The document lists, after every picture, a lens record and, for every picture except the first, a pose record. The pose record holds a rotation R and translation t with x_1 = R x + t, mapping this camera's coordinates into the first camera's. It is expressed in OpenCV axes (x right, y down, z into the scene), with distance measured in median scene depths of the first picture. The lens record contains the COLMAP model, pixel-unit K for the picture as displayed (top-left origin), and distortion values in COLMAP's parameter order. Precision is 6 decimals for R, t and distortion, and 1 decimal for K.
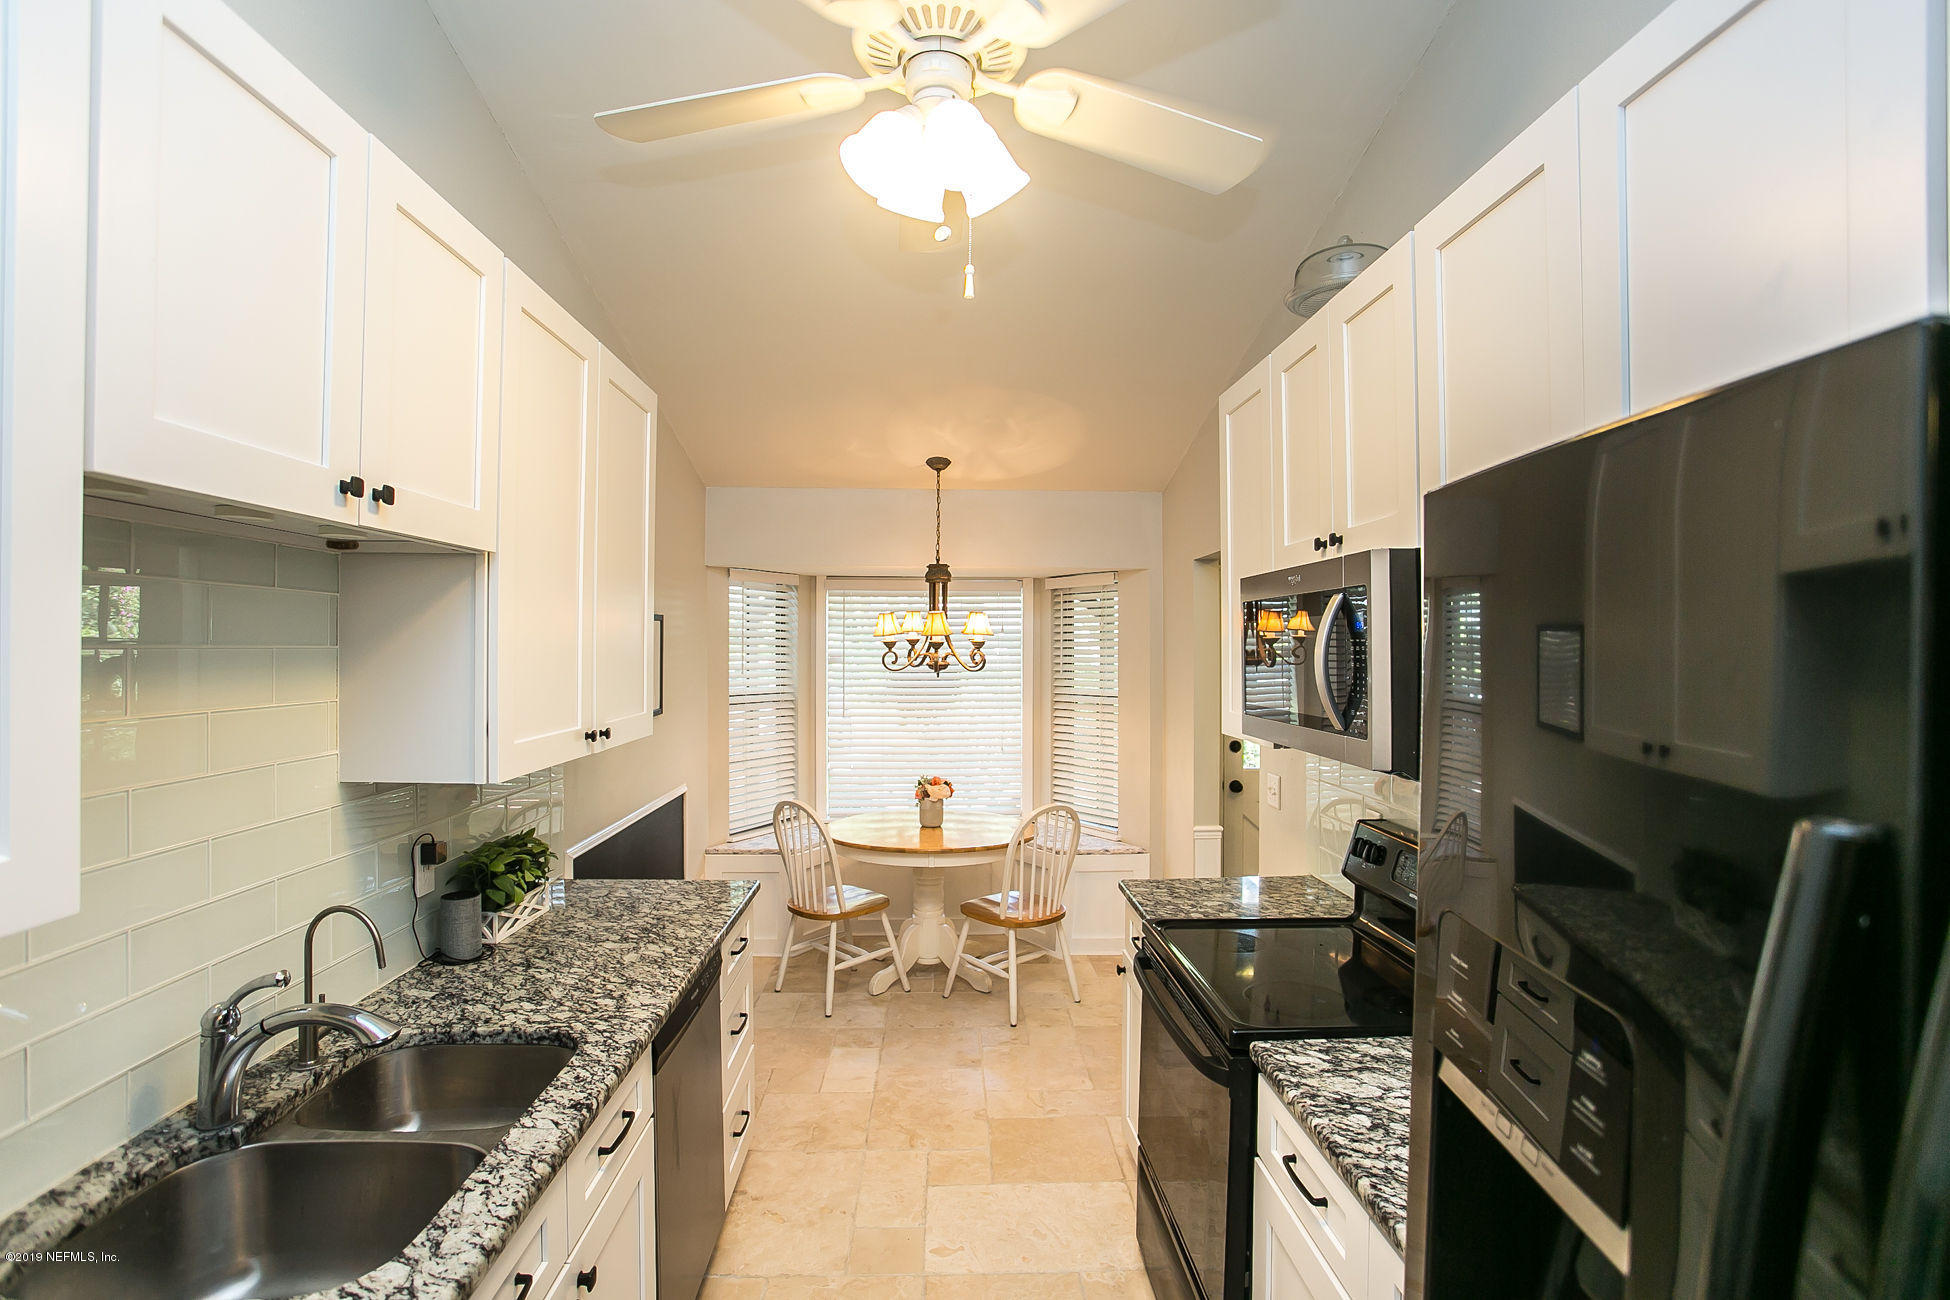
lens RADIAL K [[947.7, 0, 977.2], [0, 947.7, 649.0], [0, 0, 1]] dist [-0.064144, 0.021238]
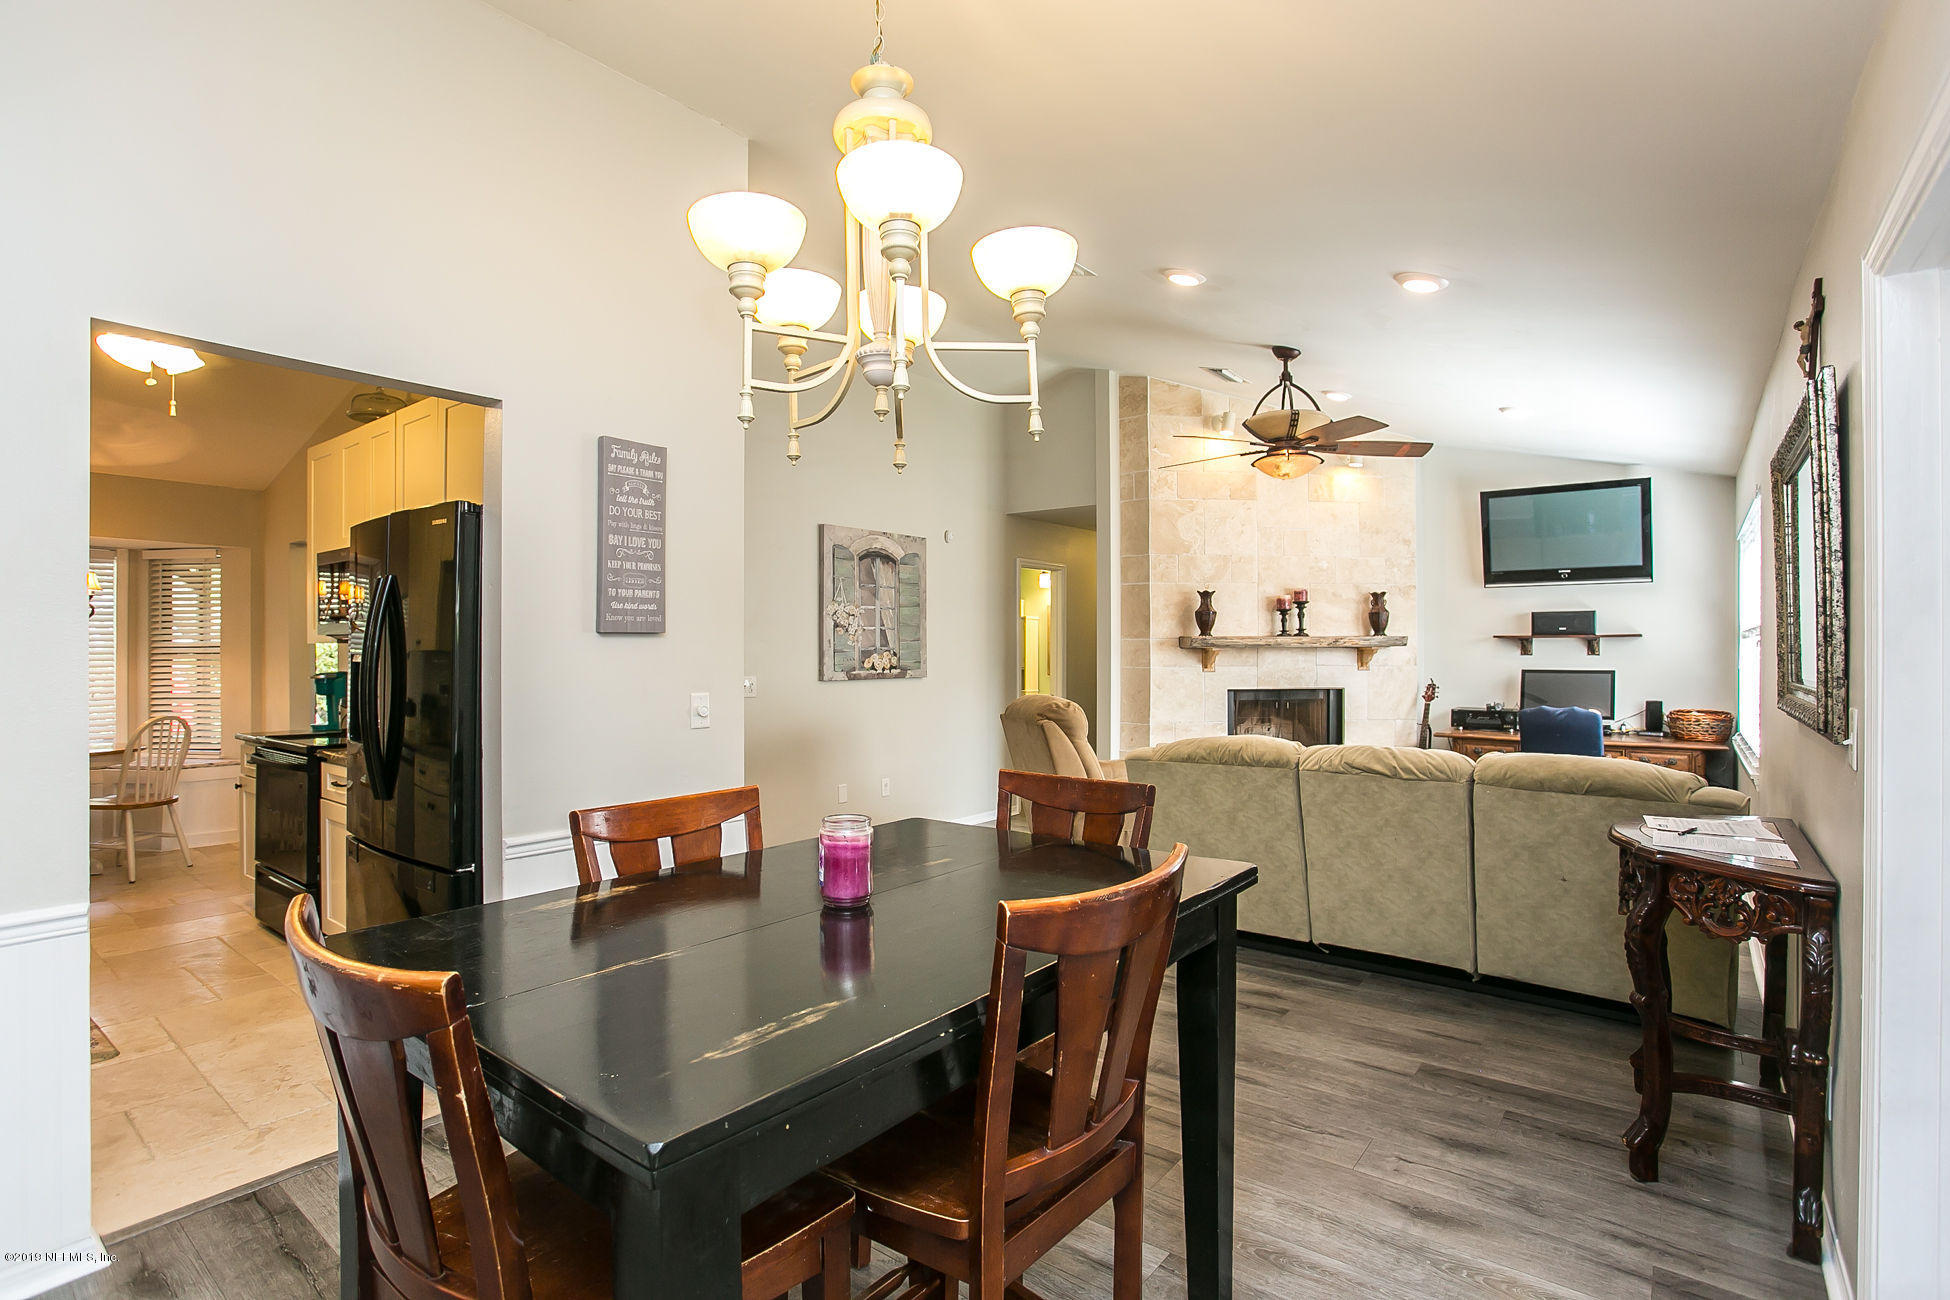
lens RADIAL K [[947.7, 0, 985.2], [0, 947.7, 644.8], [0, 0, 1]] dist [-0.064144, 0.021238]
pose [[0.641356, 0.006129, 0.767219, -0.173816], [0.000895, 0.999961, -0.008737, 0.077025], [-0.767243, 0.006290, 0.641325, -0.757327]]
